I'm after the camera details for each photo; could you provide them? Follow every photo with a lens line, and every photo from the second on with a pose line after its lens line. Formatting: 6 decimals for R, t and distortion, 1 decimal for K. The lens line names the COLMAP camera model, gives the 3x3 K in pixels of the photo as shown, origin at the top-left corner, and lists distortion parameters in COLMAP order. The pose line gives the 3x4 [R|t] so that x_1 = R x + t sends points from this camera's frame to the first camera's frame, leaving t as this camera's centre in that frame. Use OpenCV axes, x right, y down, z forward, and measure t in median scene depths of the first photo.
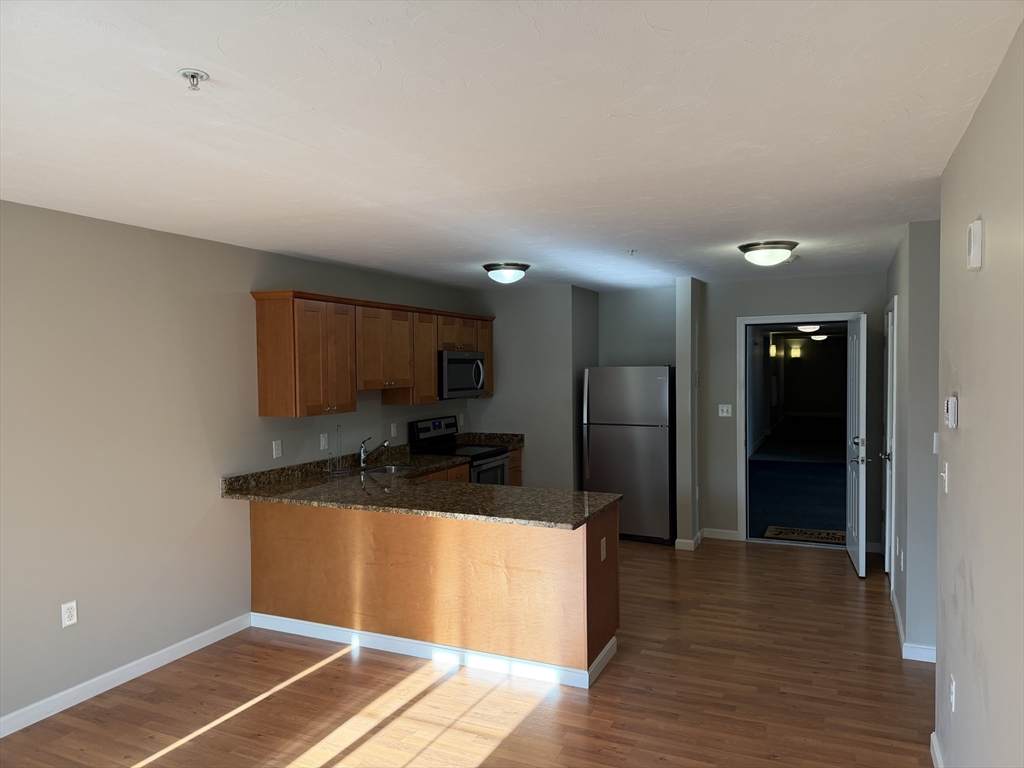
lens RADIAL K [[727.0, 0, 513.4], [0, 727.0, 378.9], [0, 0, 1]] dist [0.024012, -0.007331]
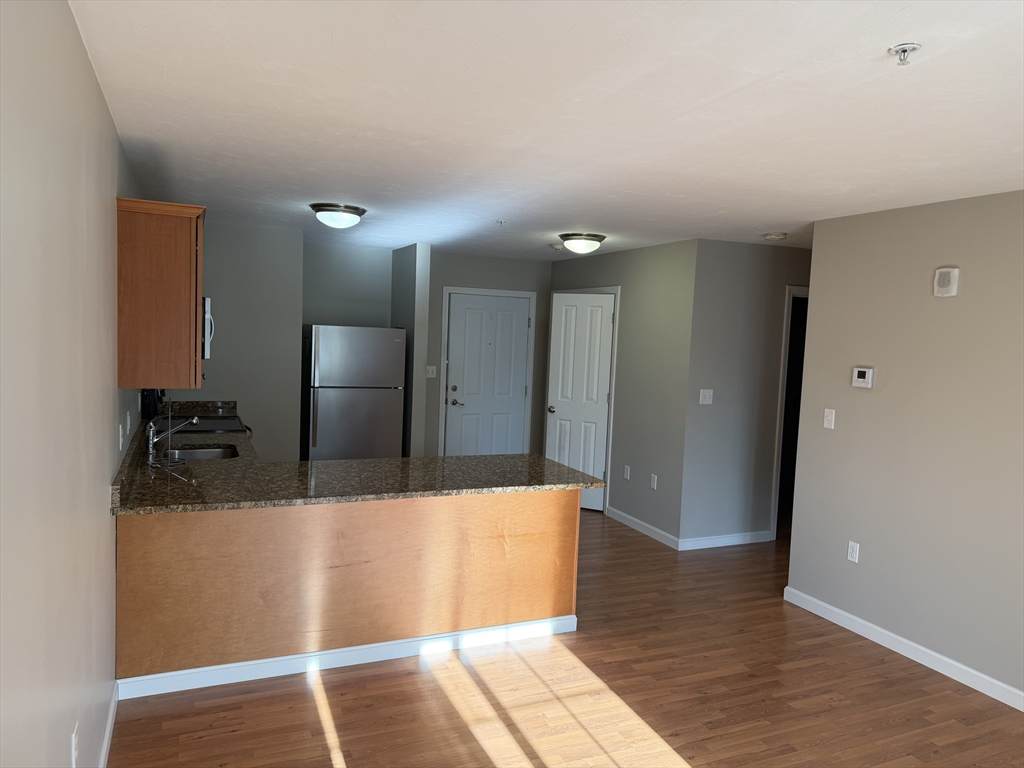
lens RADIAL K [[718.6, 0, 511.1], [0, 718.6, 385.0], [0, 0, 1]] dist [0.090796, -0.134376]
pose [[0.658752, -0.020227, 0.752088, -0.739739], [-0.034069, 0.997811, 0.056677, -0.002217], [-0.751589, -0.062959, 0.656621, 0.364364]]
